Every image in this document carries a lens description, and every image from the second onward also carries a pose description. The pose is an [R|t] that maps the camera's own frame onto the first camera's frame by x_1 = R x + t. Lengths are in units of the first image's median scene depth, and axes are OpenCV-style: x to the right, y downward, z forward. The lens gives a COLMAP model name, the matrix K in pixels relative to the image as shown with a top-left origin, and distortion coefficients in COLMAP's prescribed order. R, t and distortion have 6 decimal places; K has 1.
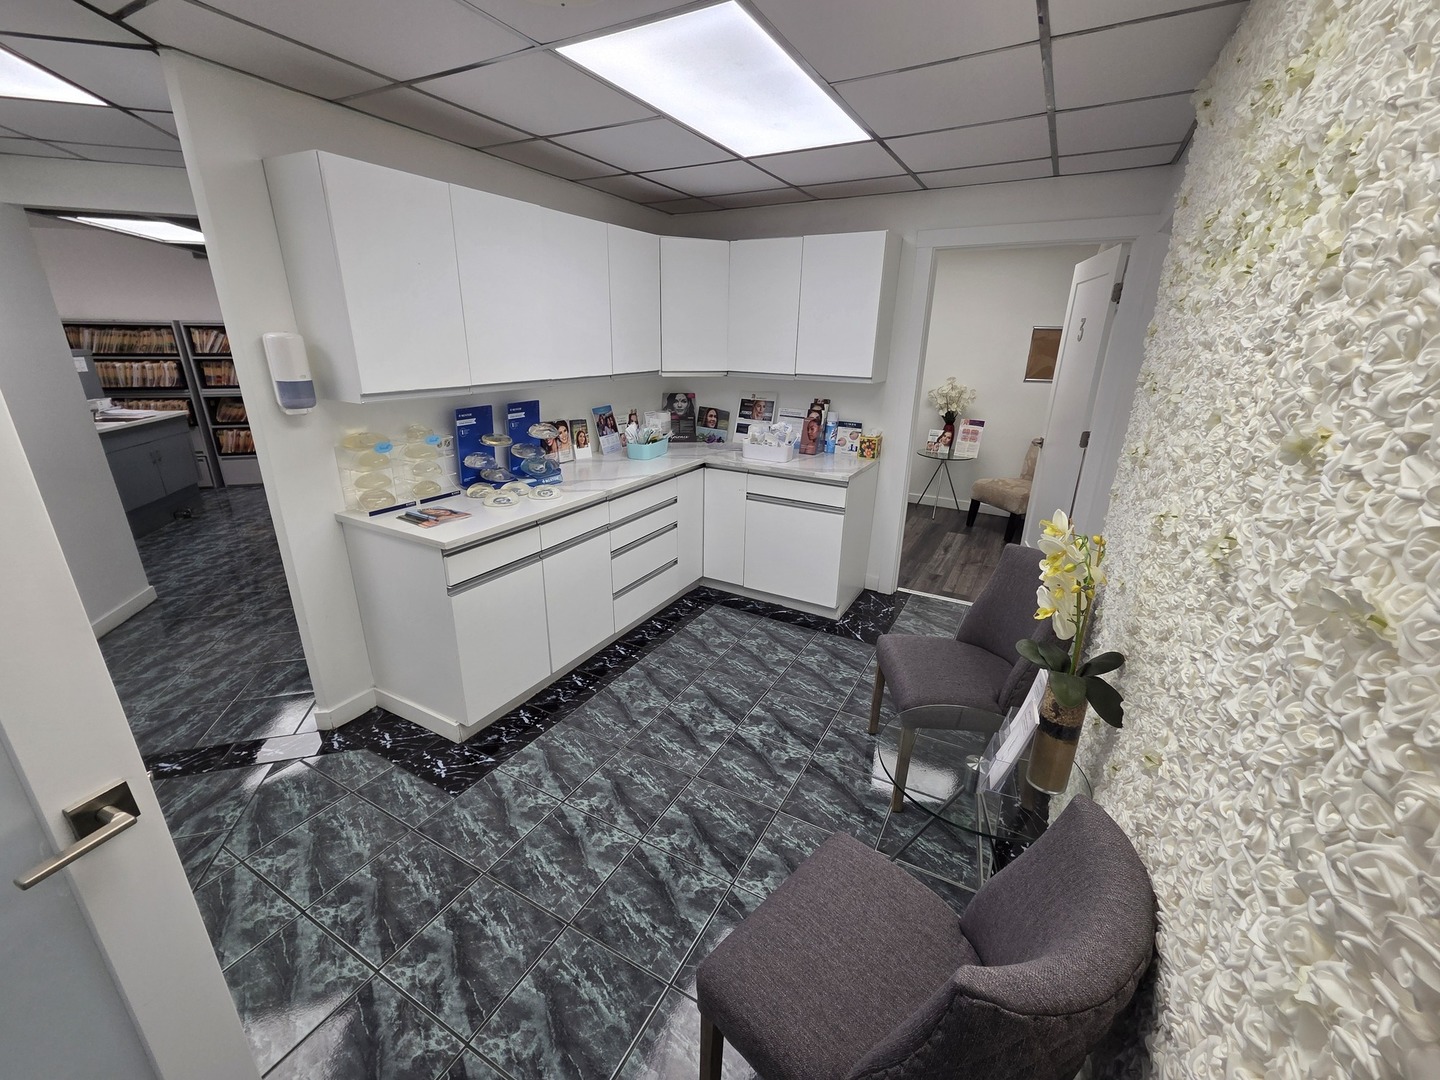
lens RADIAL K [[587.7, 0, 710.7], [0, 587.7, 542.1], [0, 0, 1]] dist [0.002298, -0.000504]
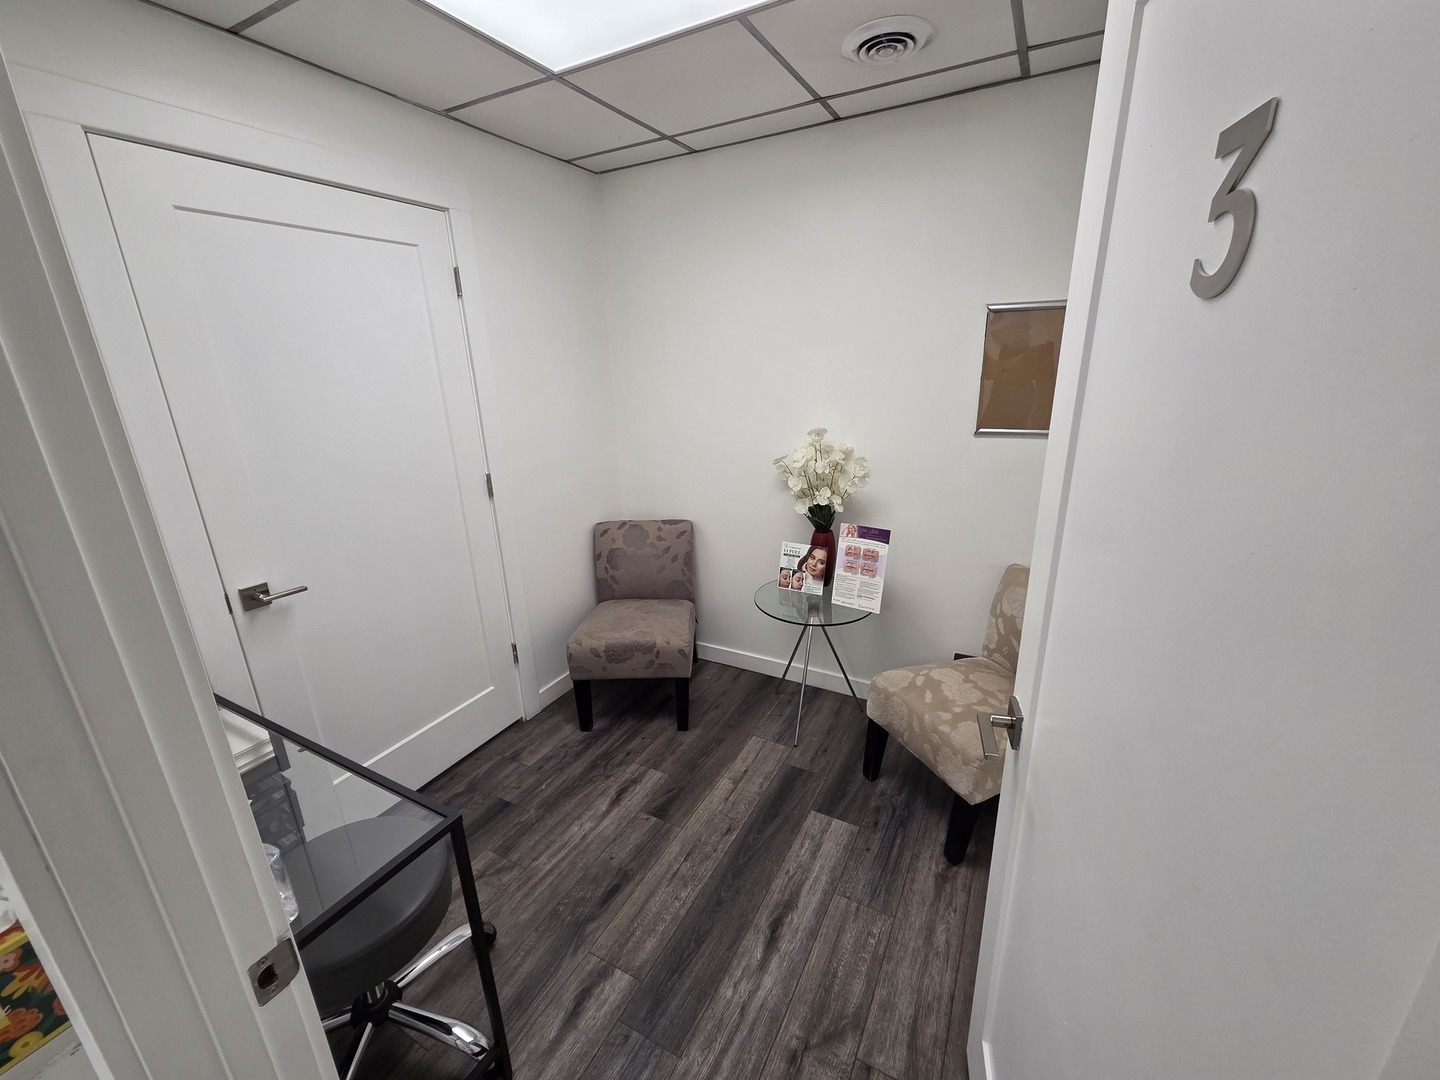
lens RADIAL K [[587.7, 0, 730.1], [0, 587.7, 537.2], [0, 0, 1]] dist [0.002298, -0.000504]
pose [[0.998750, -0.047211, 0.016446, 0.335041], [0.047611, 0.998557, -0.024825, -0.191679], [-0.015250, 0.025577, 0.999557, 0.563977]]
